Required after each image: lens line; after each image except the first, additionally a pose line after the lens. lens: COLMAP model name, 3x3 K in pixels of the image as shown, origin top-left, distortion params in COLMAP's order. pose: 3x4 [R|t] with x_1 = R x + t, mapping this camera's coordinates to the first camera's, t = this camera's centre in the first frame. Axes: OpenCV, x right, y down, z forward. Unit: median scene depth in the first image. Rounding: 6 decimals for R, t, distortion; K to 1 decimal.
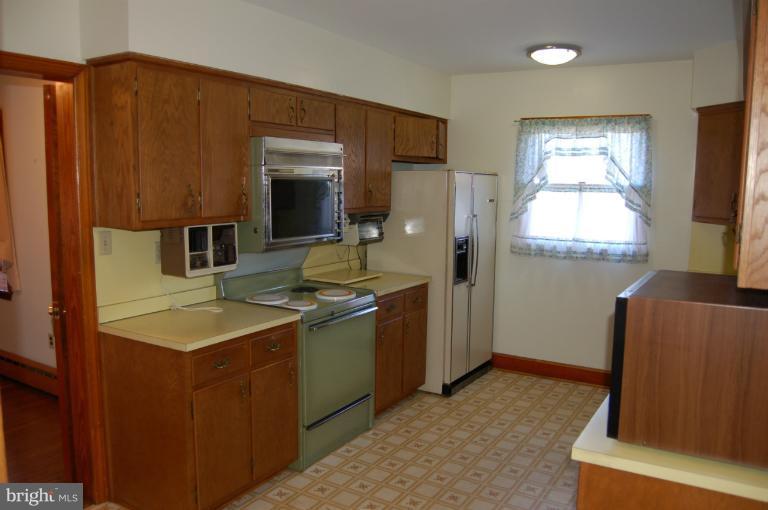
lens RADIAL K [[608.1, 0, 384.3], [0, 608.1, 259.2], [0, 0, 1]] dist [-0.073741, 0.022325]
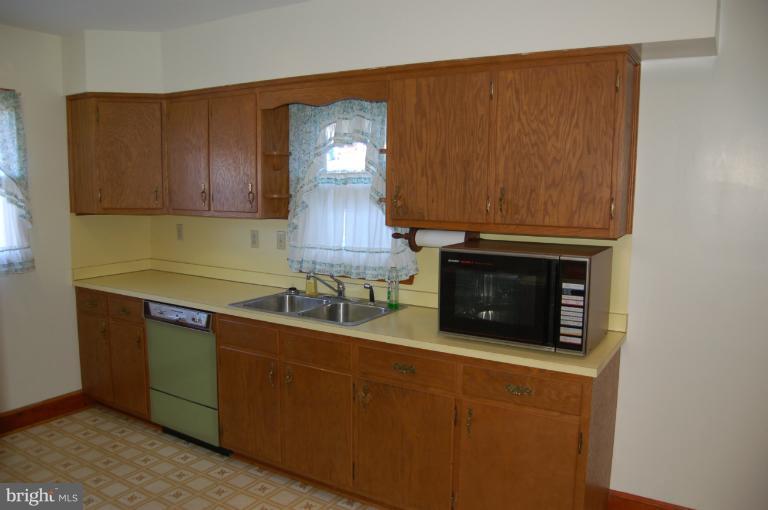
lens RADIAL K [[608.1, 0, 382.9], [0, 608.1, 251.1], [0, 0, 1]] dist [-0.073741, 0.022325]
pose [[0.999983, 0.002382, -0.005313, 0.924907], [-0.002399, 0.999992, -0.003092, -0.019270], [0.005306, 0.003105, 0.999981, 0.189020]]
